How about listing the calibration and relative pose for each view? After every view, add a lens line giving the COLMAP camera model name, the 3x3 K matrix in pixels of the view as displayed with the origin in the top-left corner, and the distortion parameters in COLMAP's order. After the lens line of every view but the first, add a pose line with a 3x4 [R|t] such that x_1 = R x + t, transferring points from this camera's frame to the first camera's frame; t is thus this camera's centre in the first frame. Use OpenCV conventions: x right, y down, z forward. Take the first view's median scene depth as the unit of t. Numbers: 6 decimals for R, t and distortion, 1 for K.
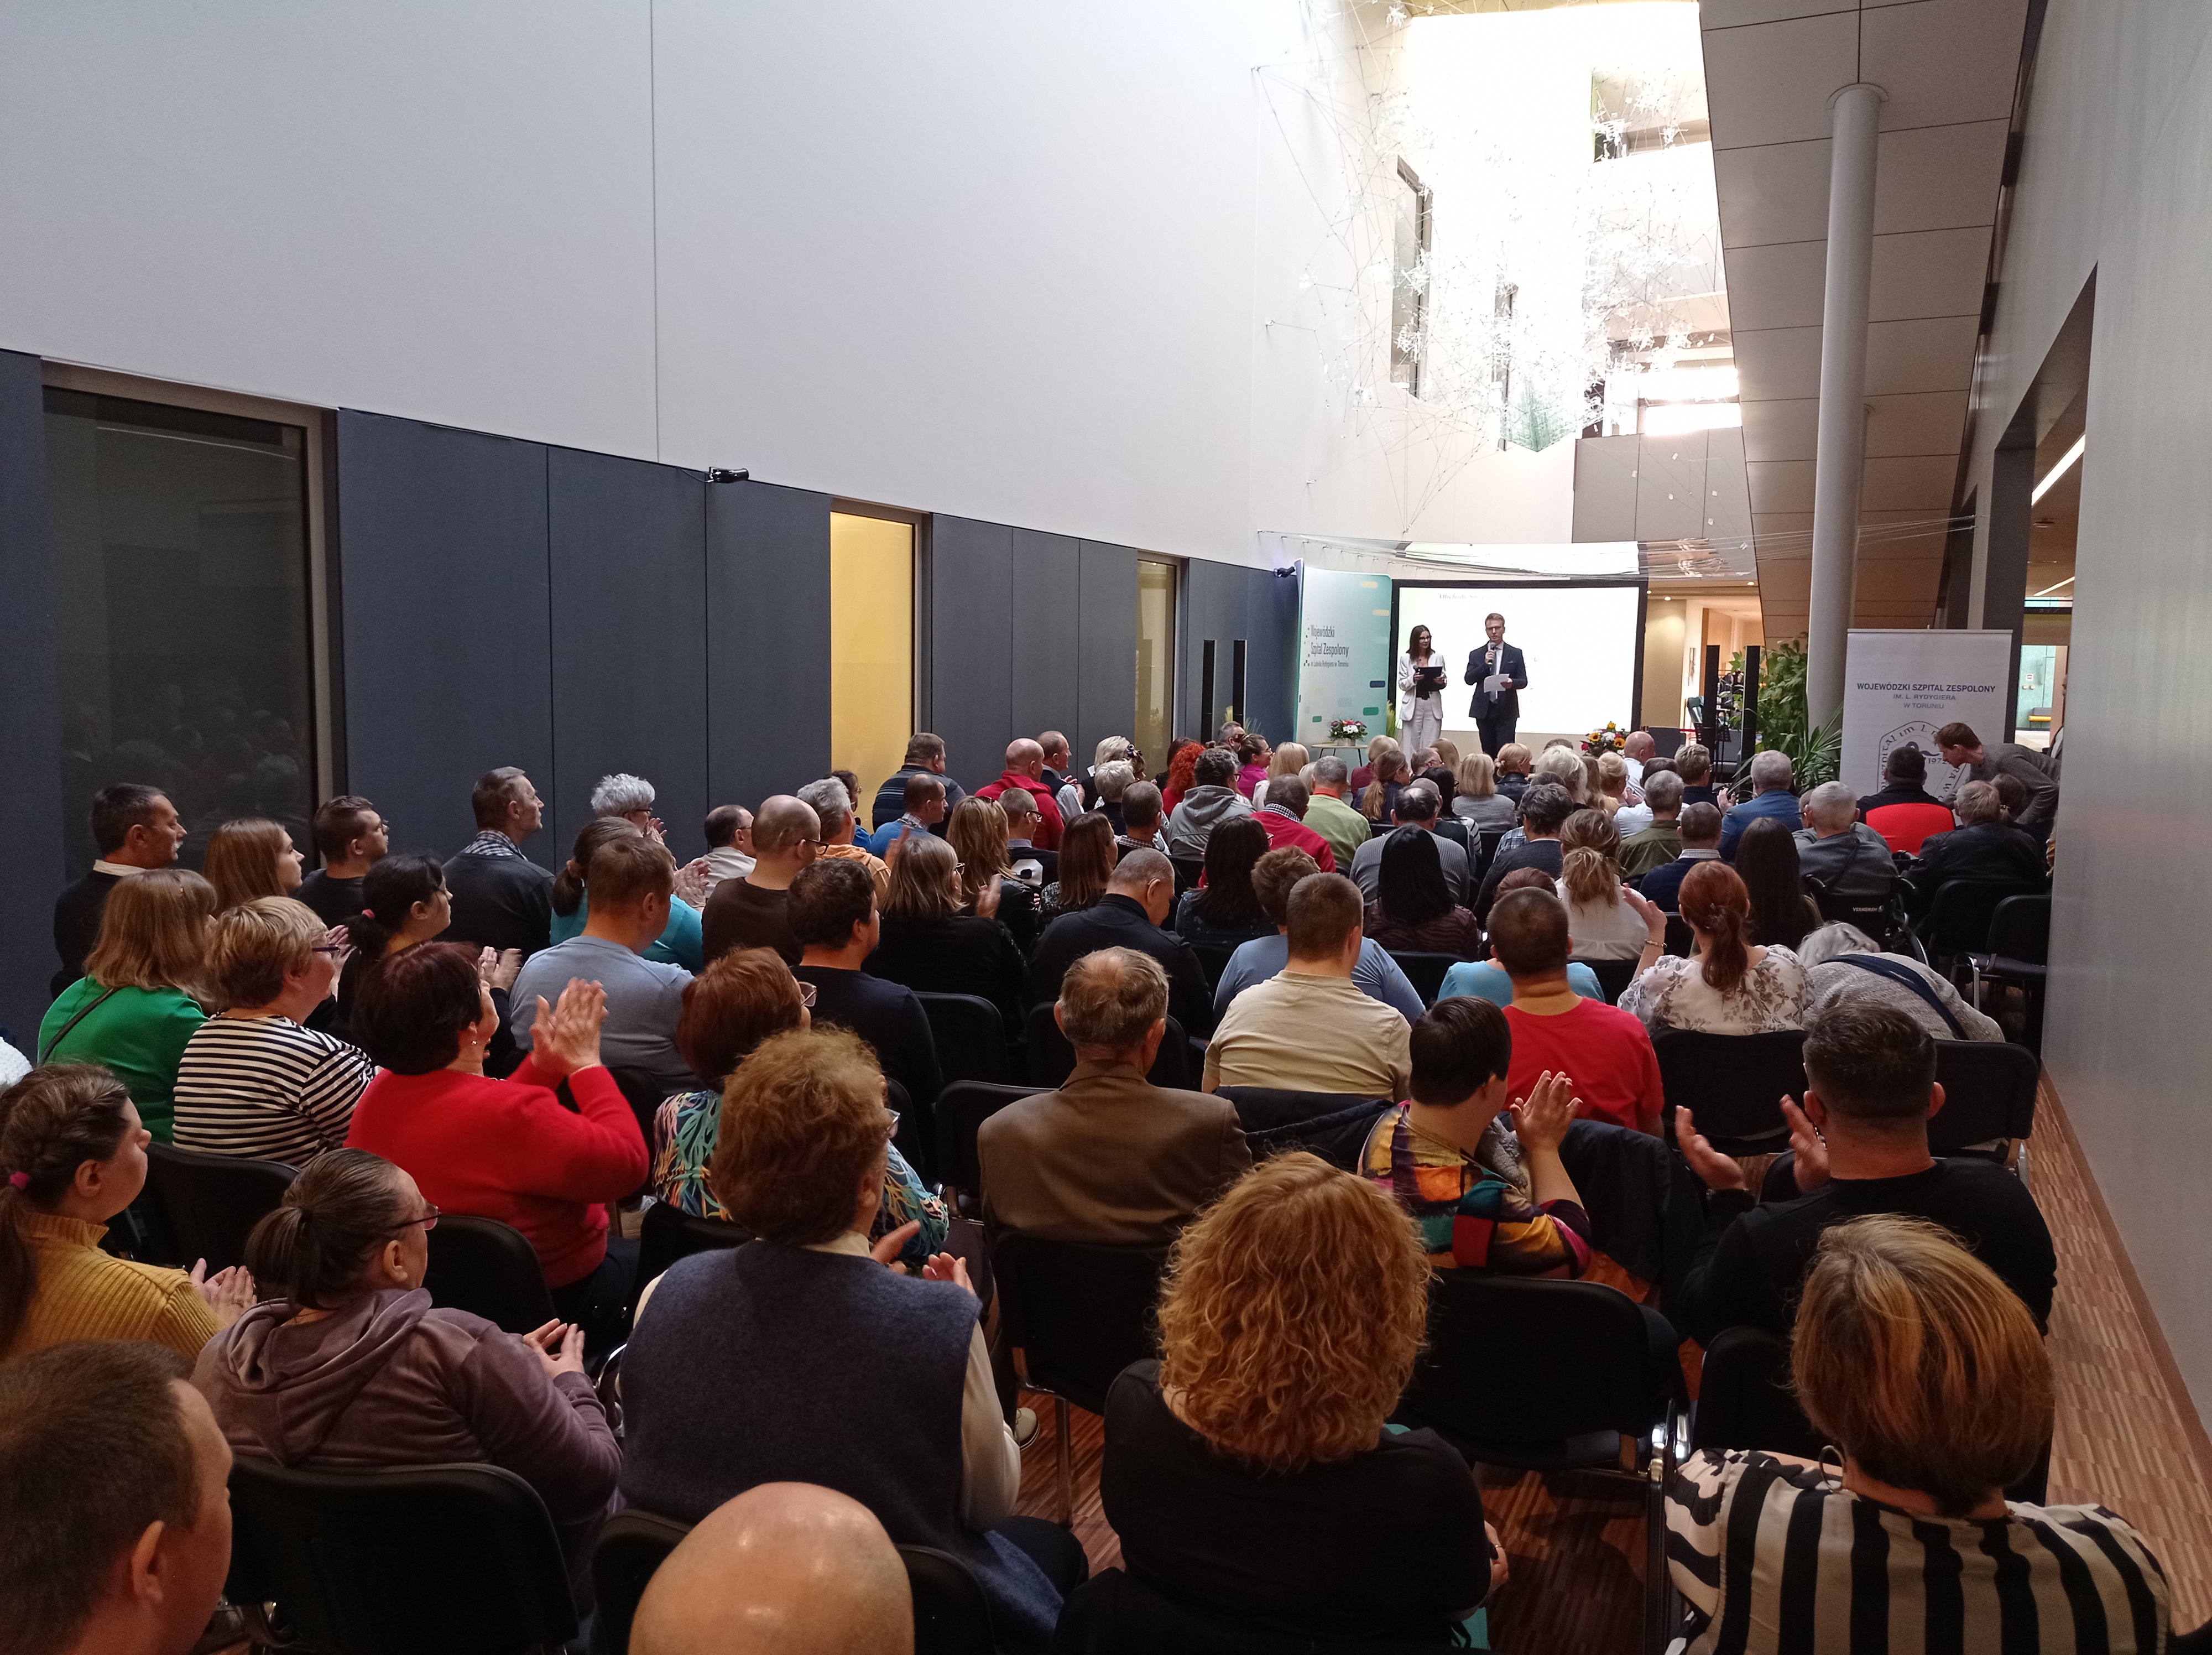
lens RADIAL K [[1557.7, 0, 1107.8], [0, 1557.7, 823.8], [0, 0, 1]] dist [-0.001623, -0.058613]
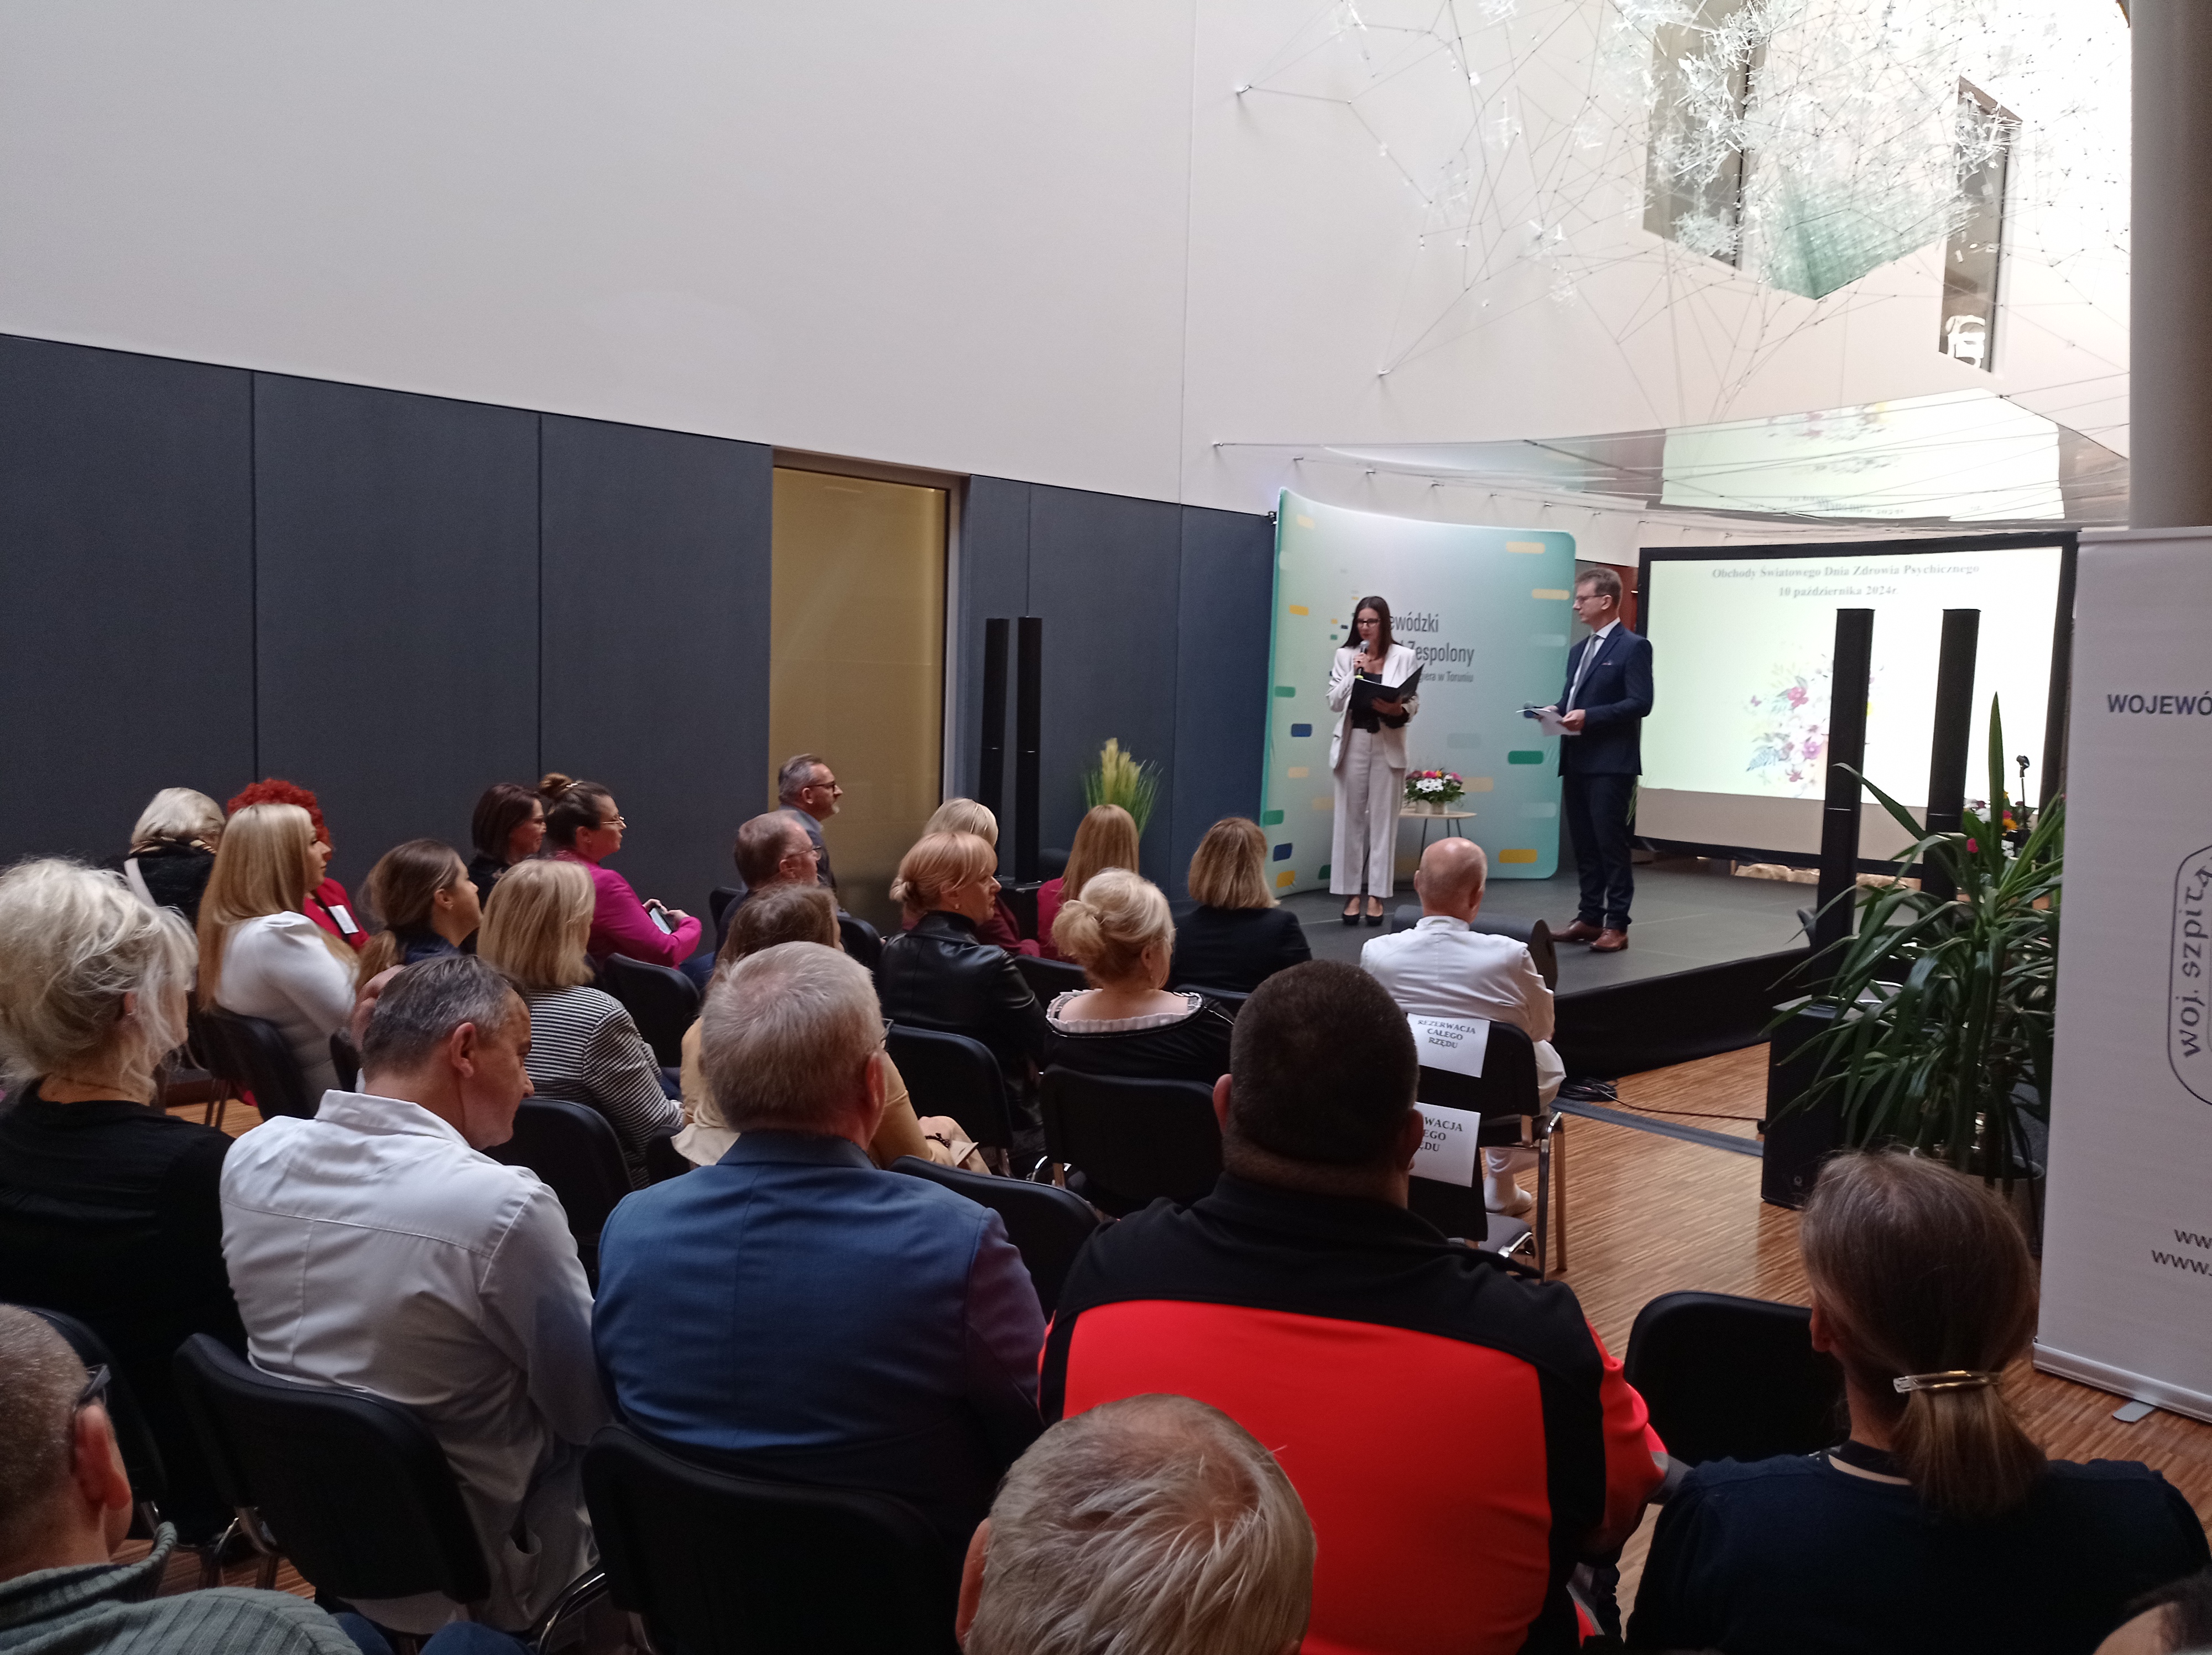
lens RADIAL K [[1557.7, 0, 1107.8], [0, 1557.7, 823.8], [0, 0, 1]] dist [-0.001623, -0.058613]
pose [[0.925222, 0.039279, -0.377388, 0.257659], [-0.050067, 0.998569, -0.018816, -0.028247], [0.376109, 0.036304, 0.925864, 0.398276]]
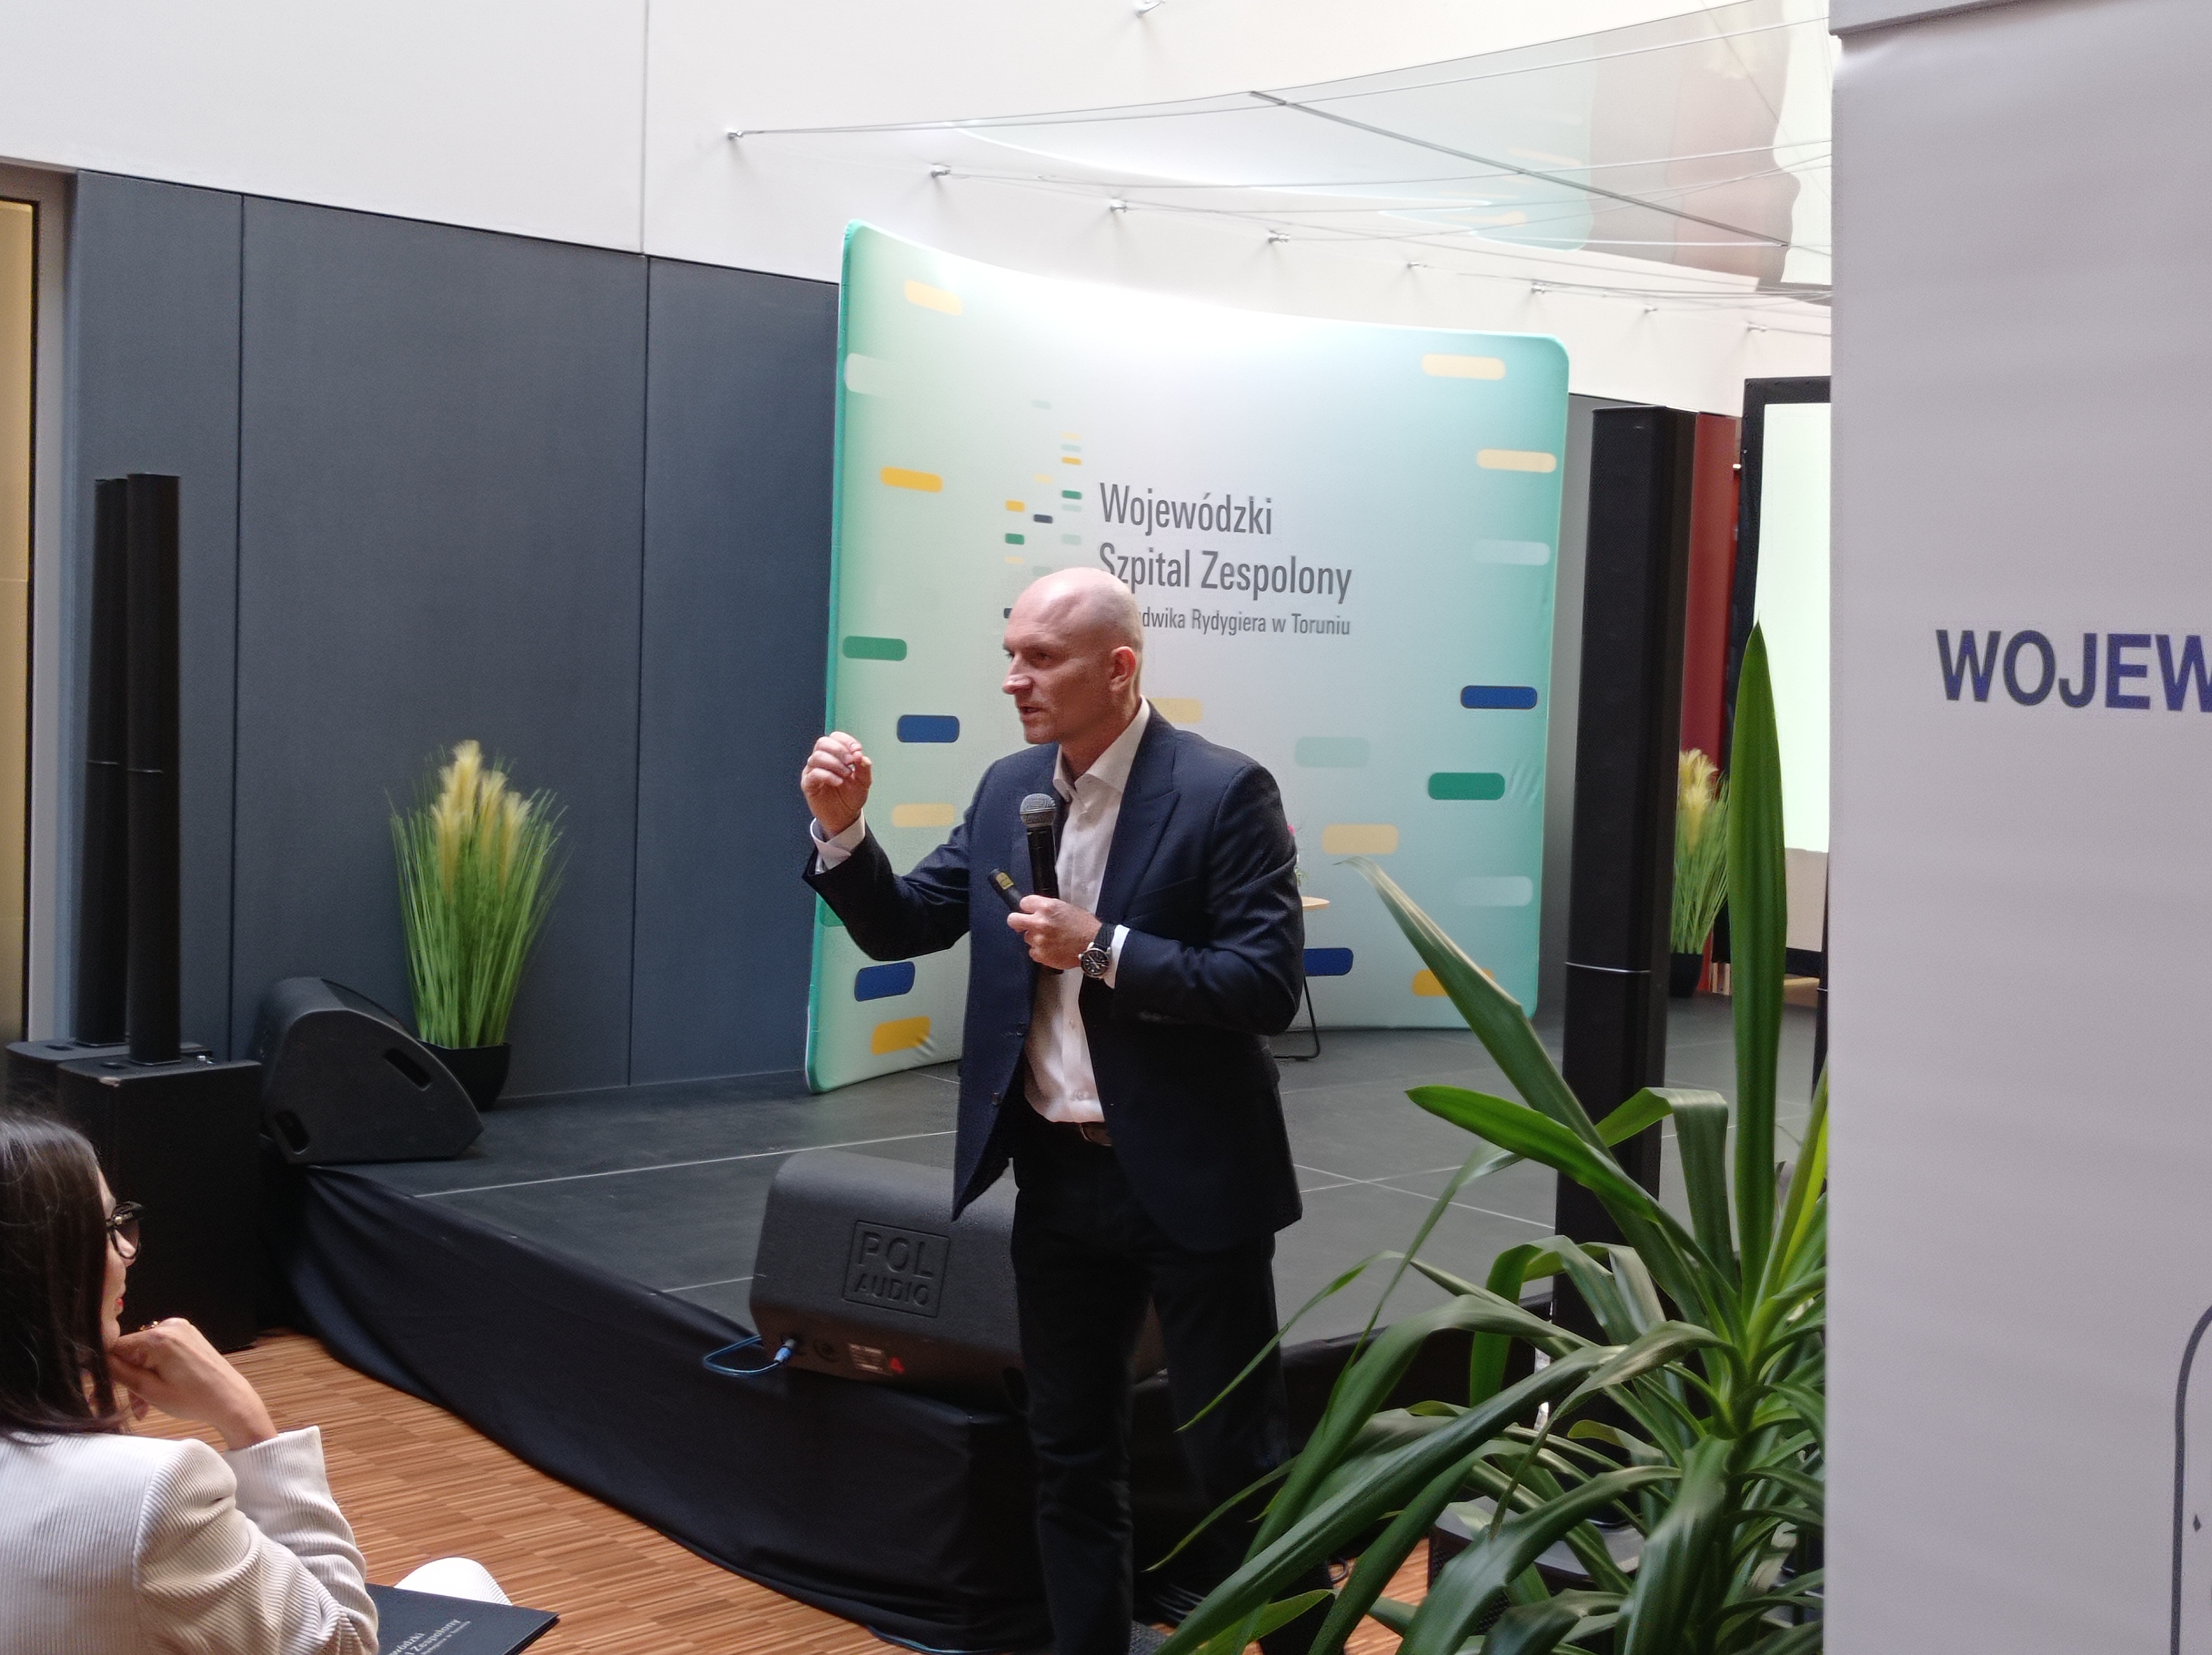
lens RADIAL K [[2581.6, 0, 1106.1], [0, 2581.6, 820.4], [0, 0, 1]] dist [0.145178, -0.637247]
pose [[0.927306, 0.039447, -0.372219, 0.303543], [-0.058846, 0.997429, -0.040897, -0.042579], [0.369649, 0.059828, 0.927244, 0.529731]]
